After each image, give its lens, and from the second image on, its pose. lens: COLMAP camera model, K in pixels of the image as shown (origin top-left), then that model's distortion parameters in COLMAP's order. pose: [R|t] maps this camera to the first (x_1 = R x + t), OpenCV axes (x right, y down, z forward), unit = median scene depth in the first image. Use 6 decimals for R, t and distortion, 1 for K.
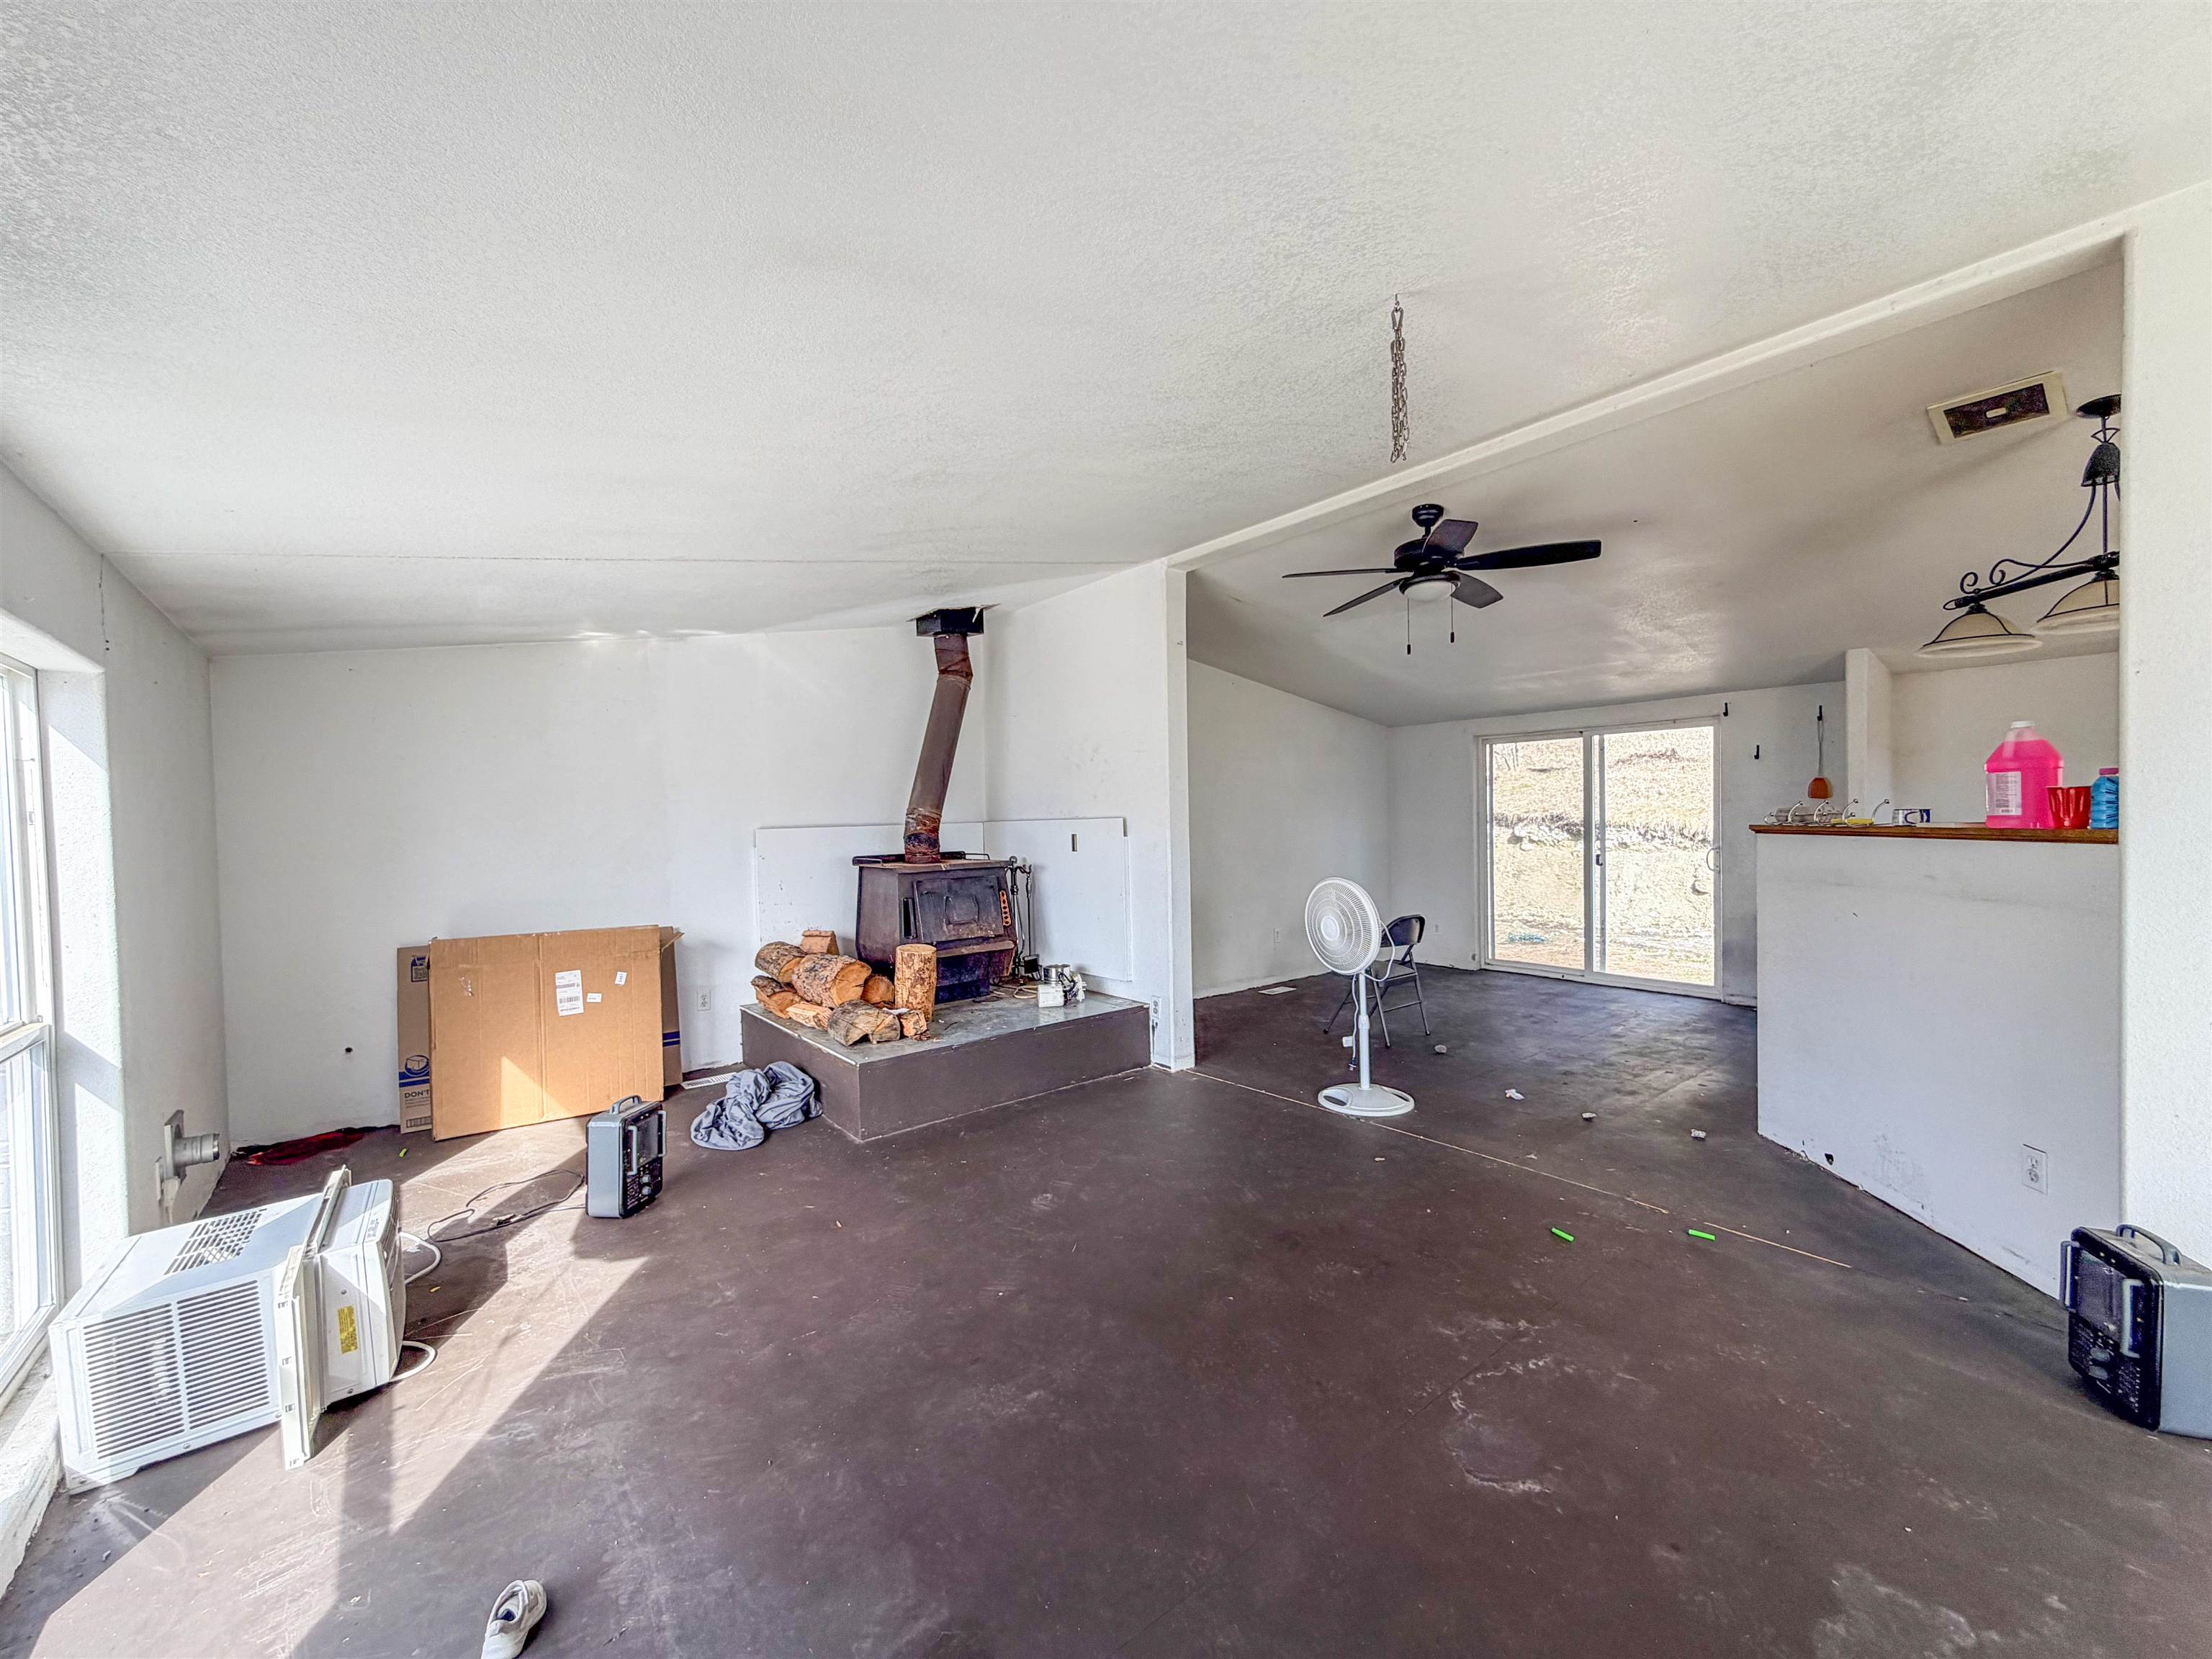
lens RADIAL K [[879.2, 0, 1098.7], [0, 879.2, 834.9], [0, 0, 1]] dist [0.000447, -0.000228]
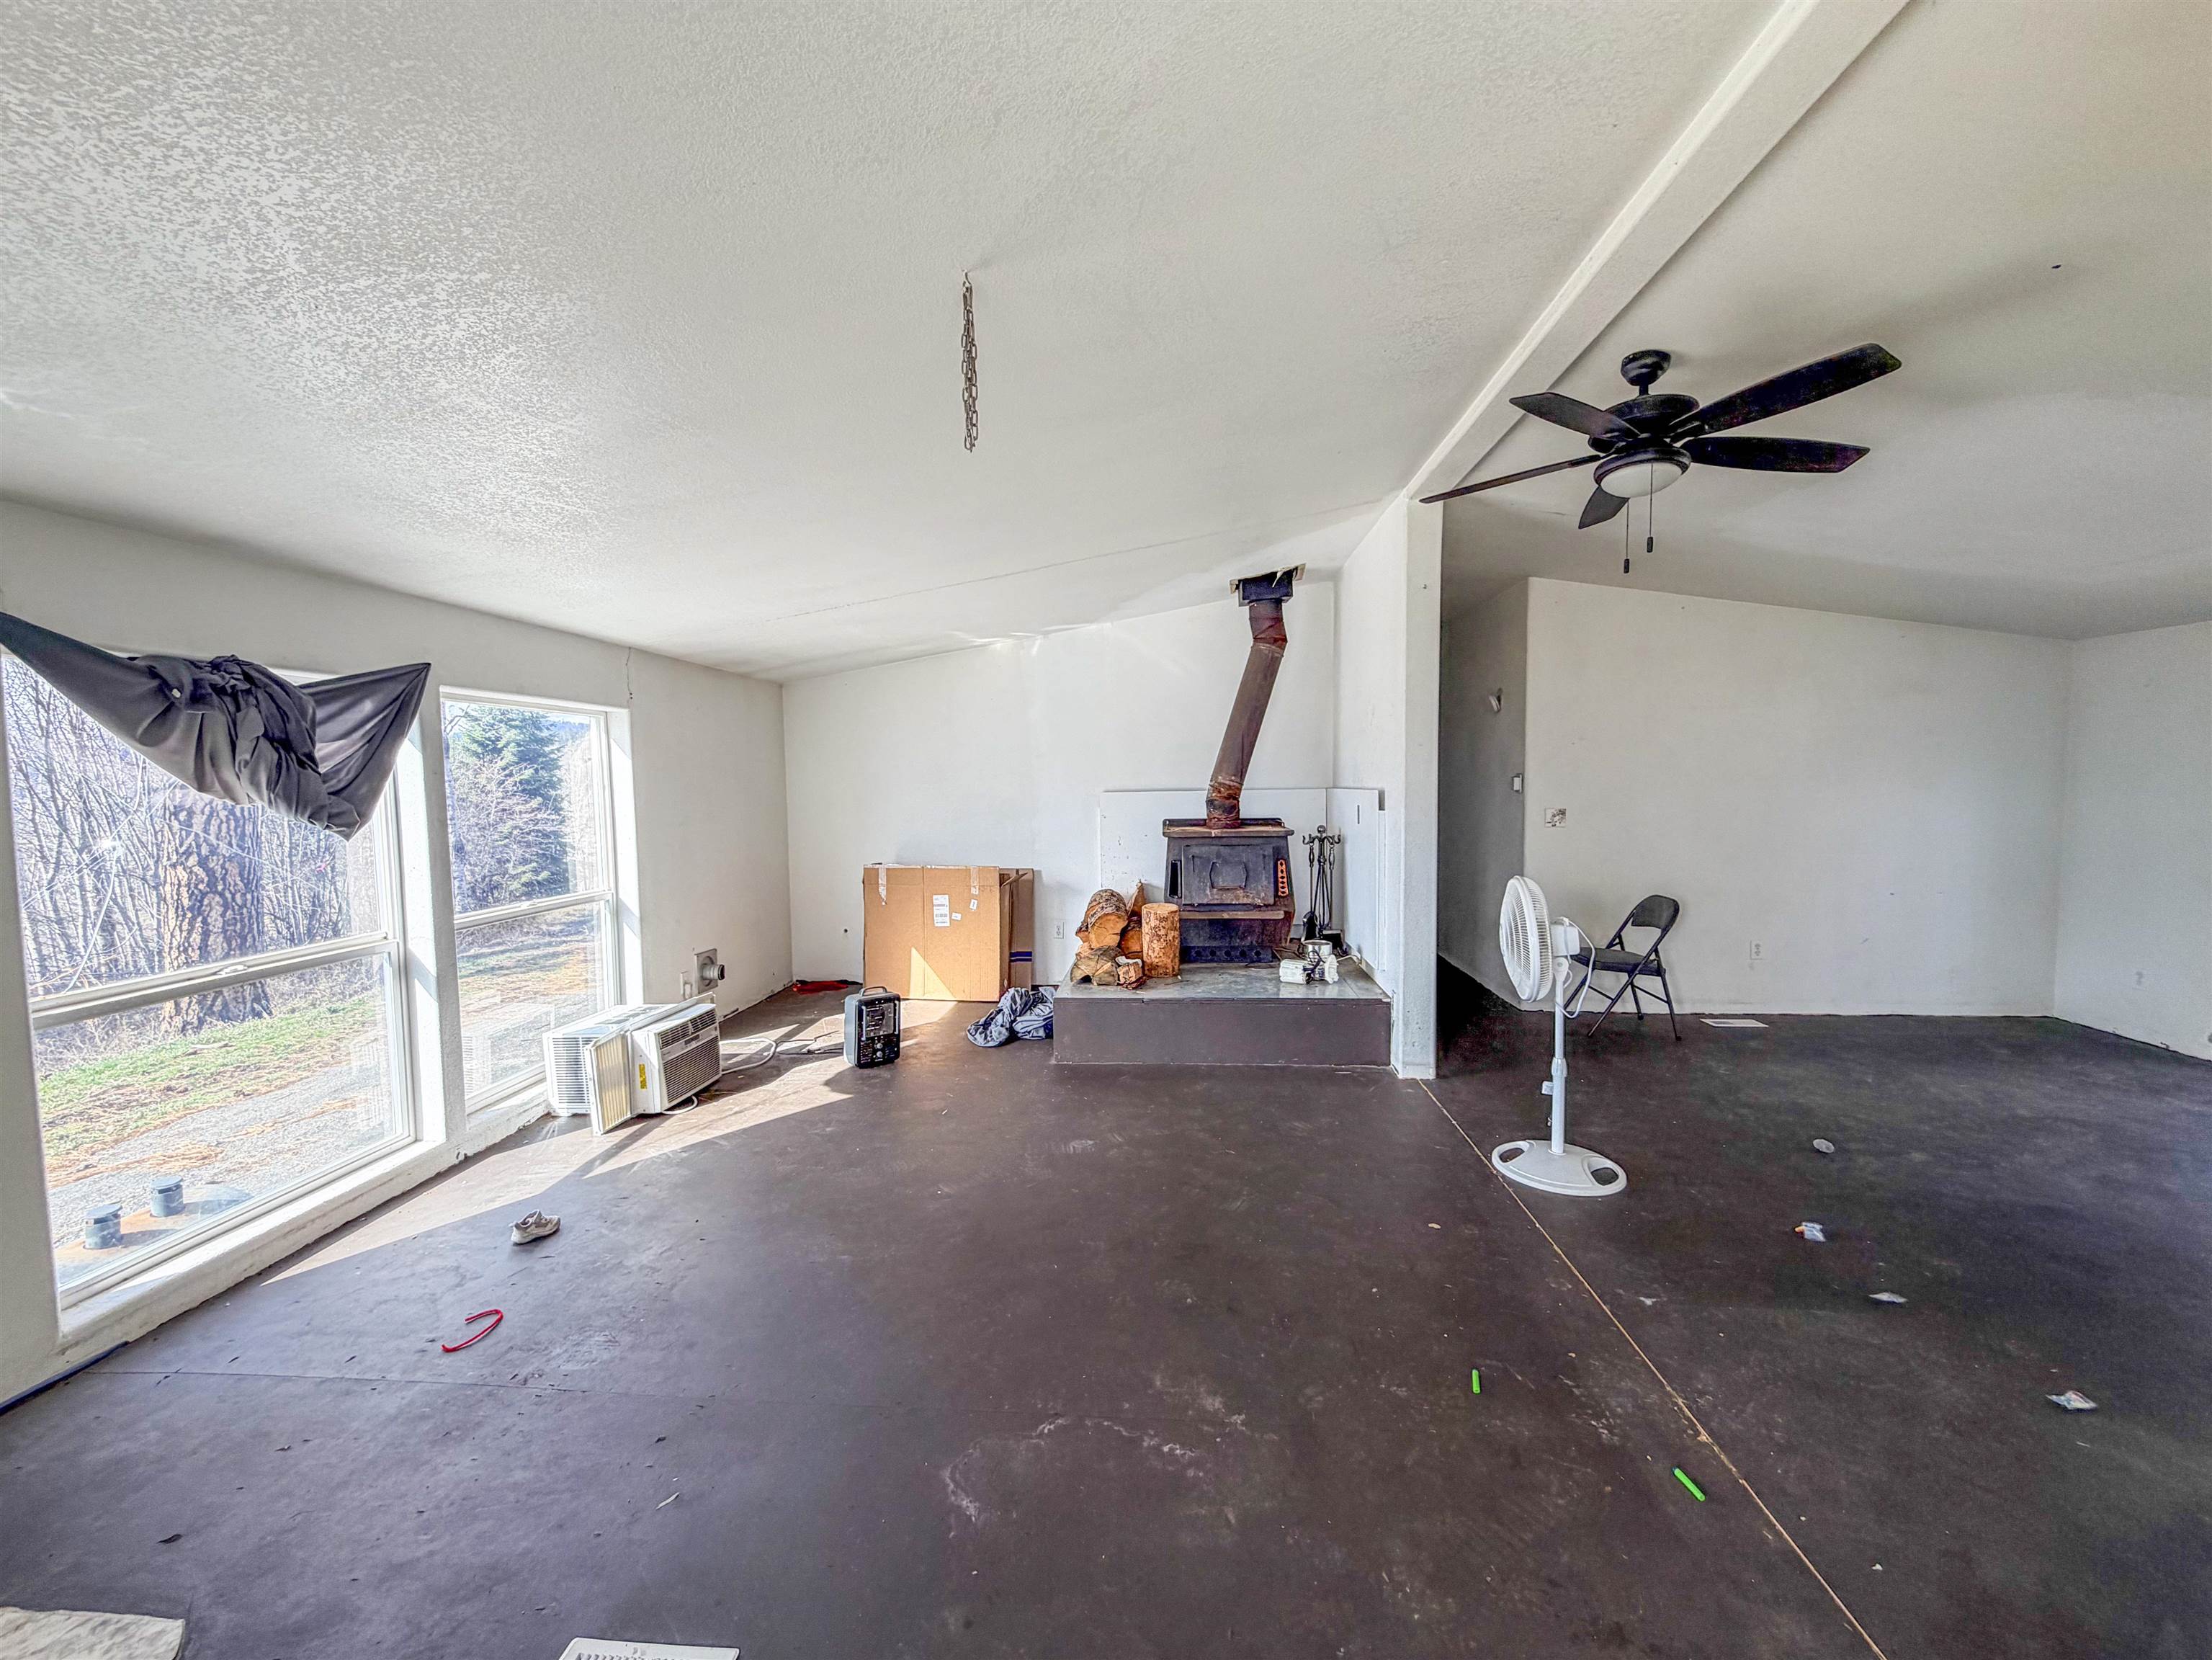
lens RADIAL K [[879.3, 0, 1098.7], [0, 879.3, 835.4], [0, 0, 1]] dist [0.000447, -0.000228]
pose [[0.727328, 0.056185, -0.683987, 0.447397], [-0.015994, 0.997760, 0.064953, -0.027329], [0.686104, -0.036303, 0.726597, 0.150245]]
